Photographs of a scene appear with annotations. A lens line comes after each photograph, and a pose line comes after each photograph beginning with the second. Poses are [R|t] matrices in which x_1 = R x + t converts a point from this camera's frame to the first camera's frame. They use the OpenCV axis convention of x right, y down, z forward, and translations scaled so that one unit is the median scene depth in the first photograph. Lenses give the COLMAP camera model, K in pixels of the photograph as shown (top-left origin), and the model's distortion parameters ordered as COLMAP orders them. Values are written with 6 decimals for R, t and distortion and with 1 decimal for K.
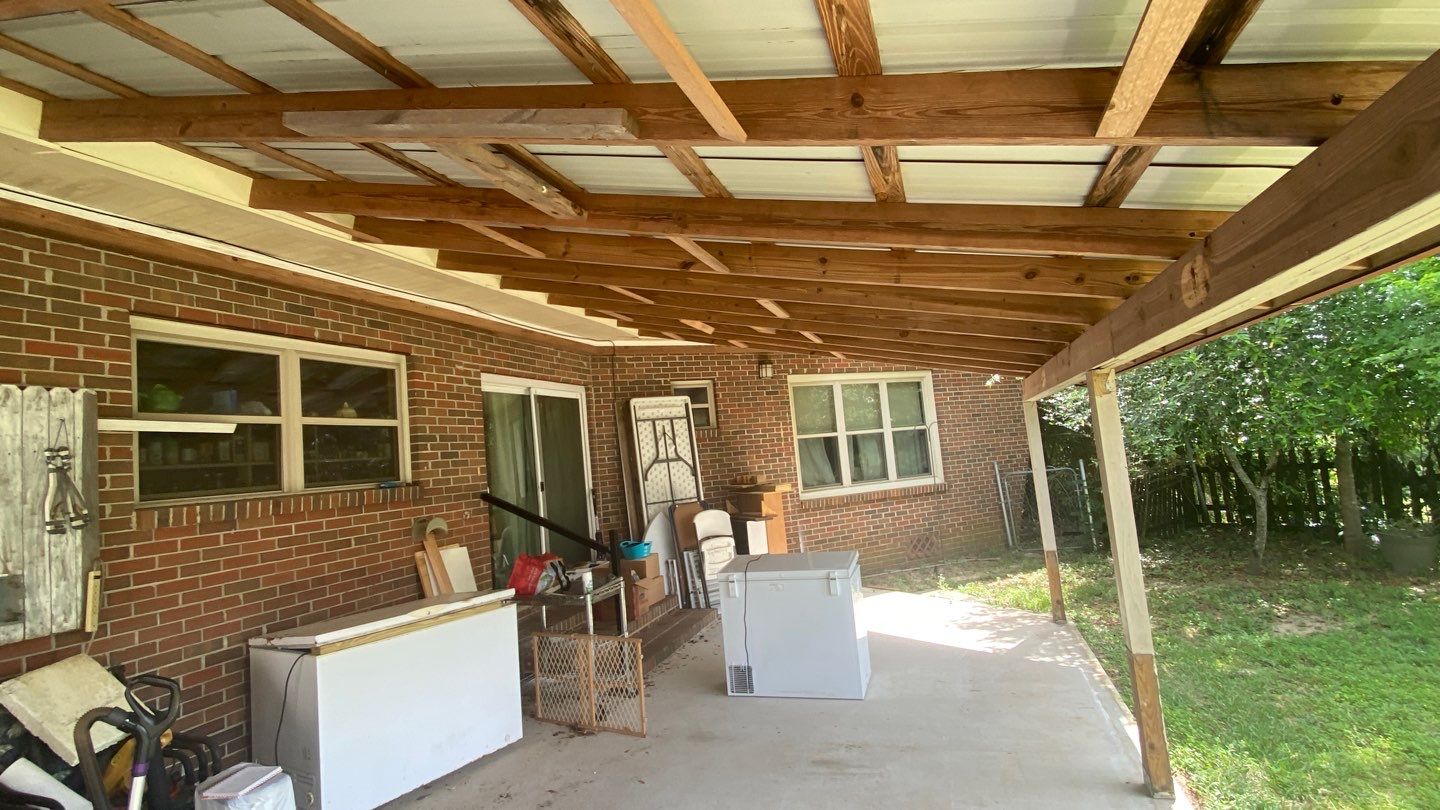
lens RADIAL K [[667.3, 0, 720.0], [0, 667.3, 405.0], [0, 0, 1]] dist [0.032421, -0.027641]
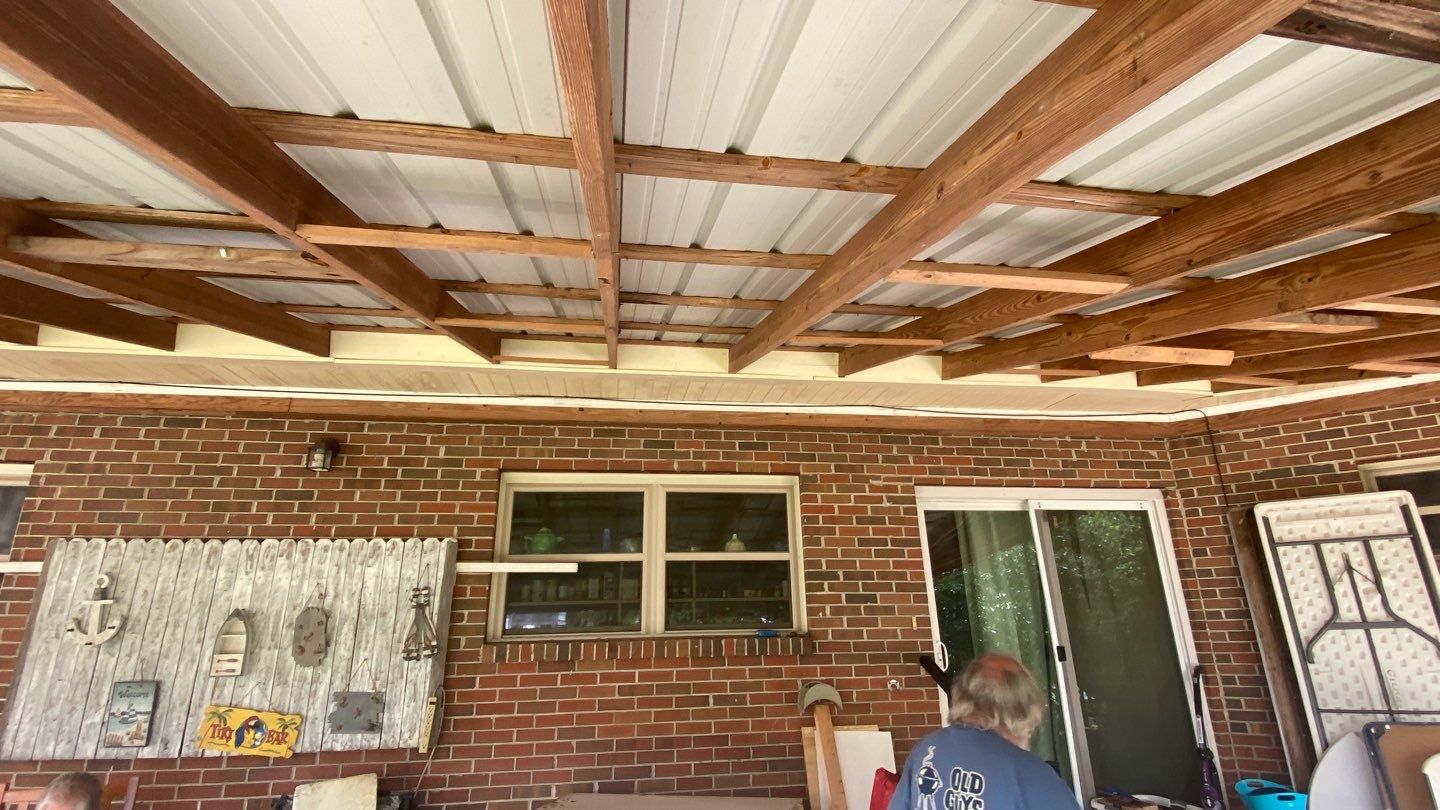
lens RADIAL K [[667.3, 0, 720.0], [0, 667.3, 405.0], [0, 0, 1]] dist [0.032421, -0.027641]
pose [[0.466297, -0.186749, -0.864692, 0.257640], [0.042874, 0.981086, -0.188767, -0.006159], [0.883589, 0.050948, 0.465484, 0.541639]]
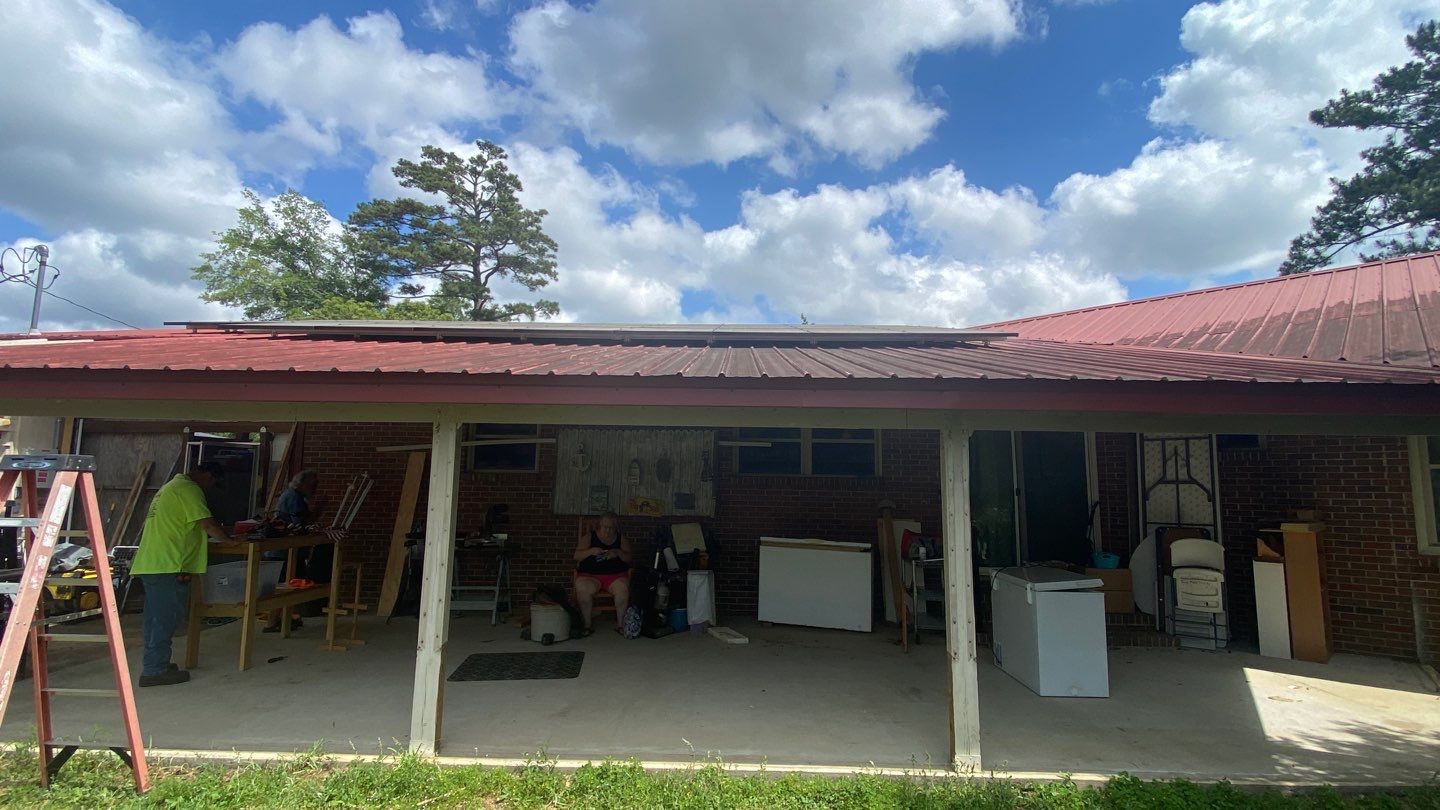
lens RADIAL K [[667.3, 0, 720.0], [0, 667.3, 405.0], [0, 0, 1]] dist [0.032421, -0.027641]
pose [[0.290868, -0.016747, -0.956617, 1.070140], [0.032185, 0.999452, -0.007710, -0.067640], [0.956222, -0.028546, 0.291247, 0.142834]]
